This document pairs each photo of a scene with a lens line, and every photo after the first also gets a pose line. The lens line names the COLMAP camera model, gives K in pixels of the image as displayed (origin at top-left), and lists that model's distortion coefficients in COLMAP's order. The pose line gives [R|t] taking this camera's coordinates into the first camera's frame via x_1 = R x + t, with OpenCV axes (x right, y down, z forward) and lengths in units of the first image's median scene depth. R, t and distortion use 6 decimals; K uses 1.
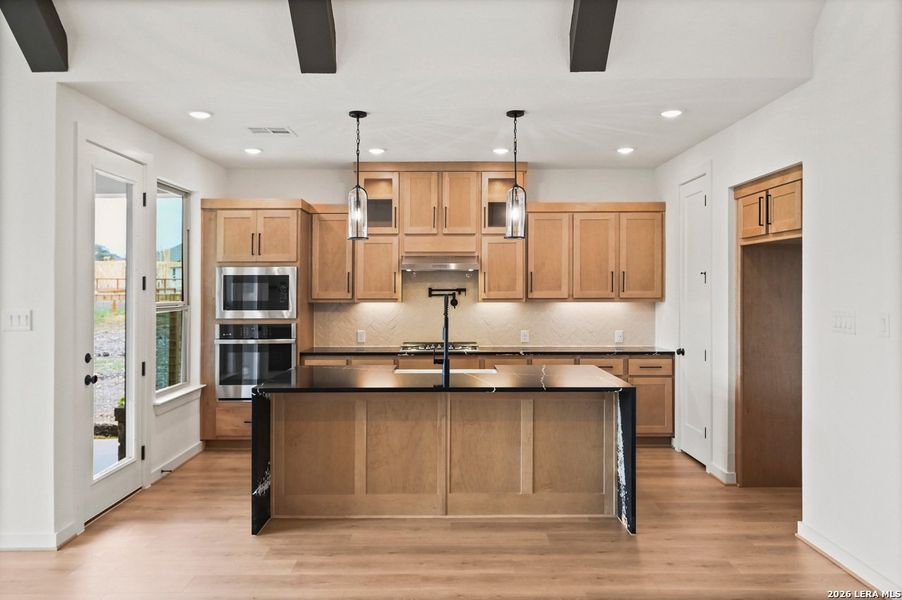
lens RADIAL K [[659.4, 0, 452.2], [0, 659.4, 287.3], [0, 0, 1]] dist [0.002295, 0.002247]
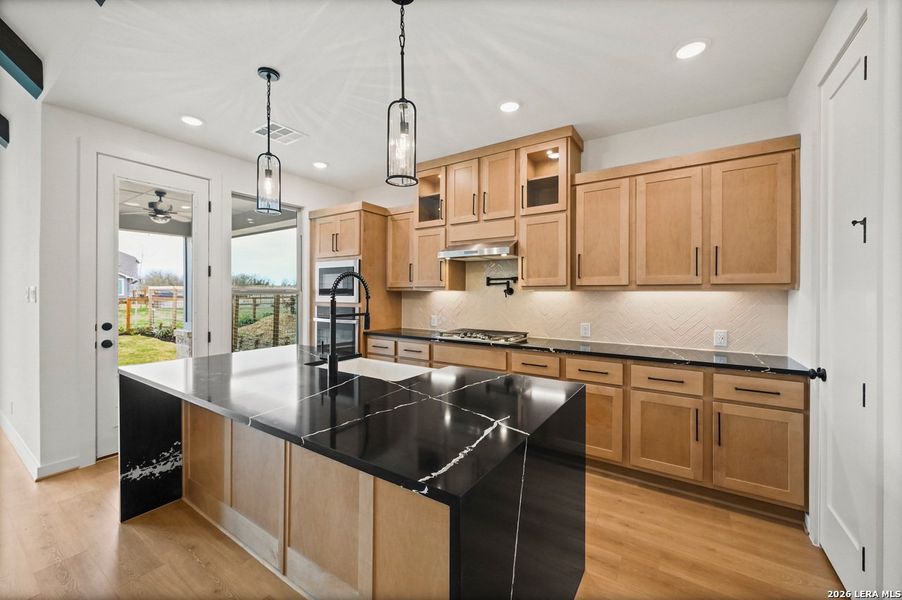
lens RADIAL K [[358.7, 0, 442.6], [0, 358.7, 291.8], [0, 0, 1]] dist [0.000176, -0.000206]
pose [[0.825457, 0.001829, -0.564461, 0.248989], [-0.003171, 0.999994, -0.001397, 0.027444], [0.564455, 0.002943, 0.825458, 0.550784]]
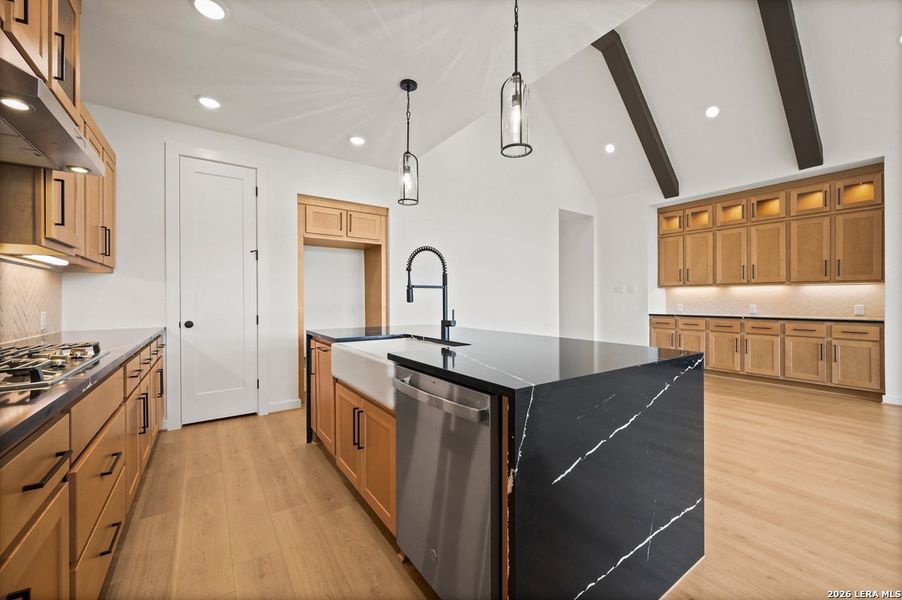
lens RADIAL K [[355.2, 0, 451.0], [0, 355.2, 300.0], [0, 0, 1]] dist [-0.000351, 0.000015]
pose [[-0.565816, 0.009041, 0.824482, -0.306094], [0.007888, 0.999953, -0.005552, 0.063471], [-0.824494, 0.003362, -0.565861, 0.957946]]
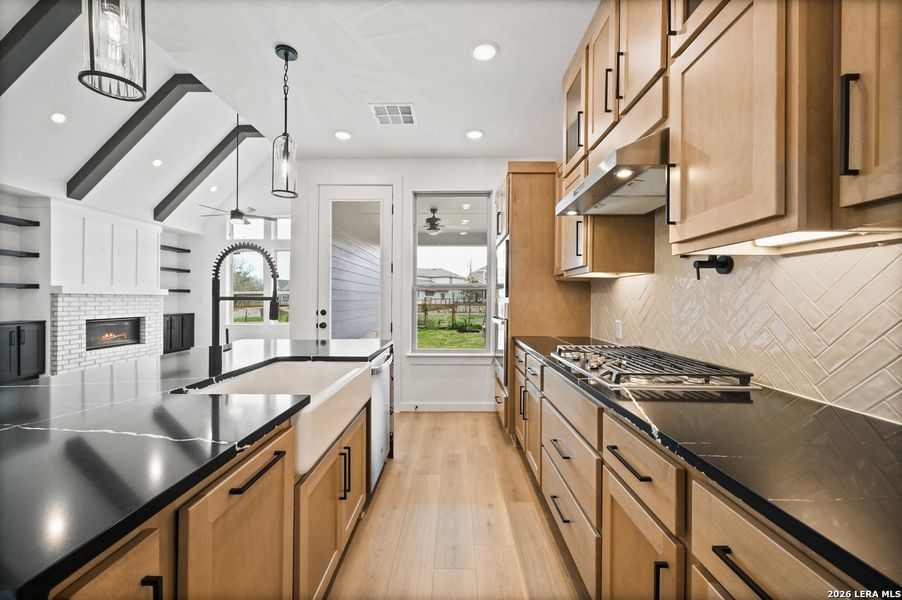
lens RADIAL K [[355.2, 0, 451.0], [0, 355.2, 300.0], [0, 0, 1]] dist [-0.000351, 0.000015]
pose [[-0.007909, 0.004964, -0.999956, 0.245213], [-0.002831, 0.999984, 0.004987, 0.048074], [0.999965, 0.002871, -0.007895, 0.922882]]
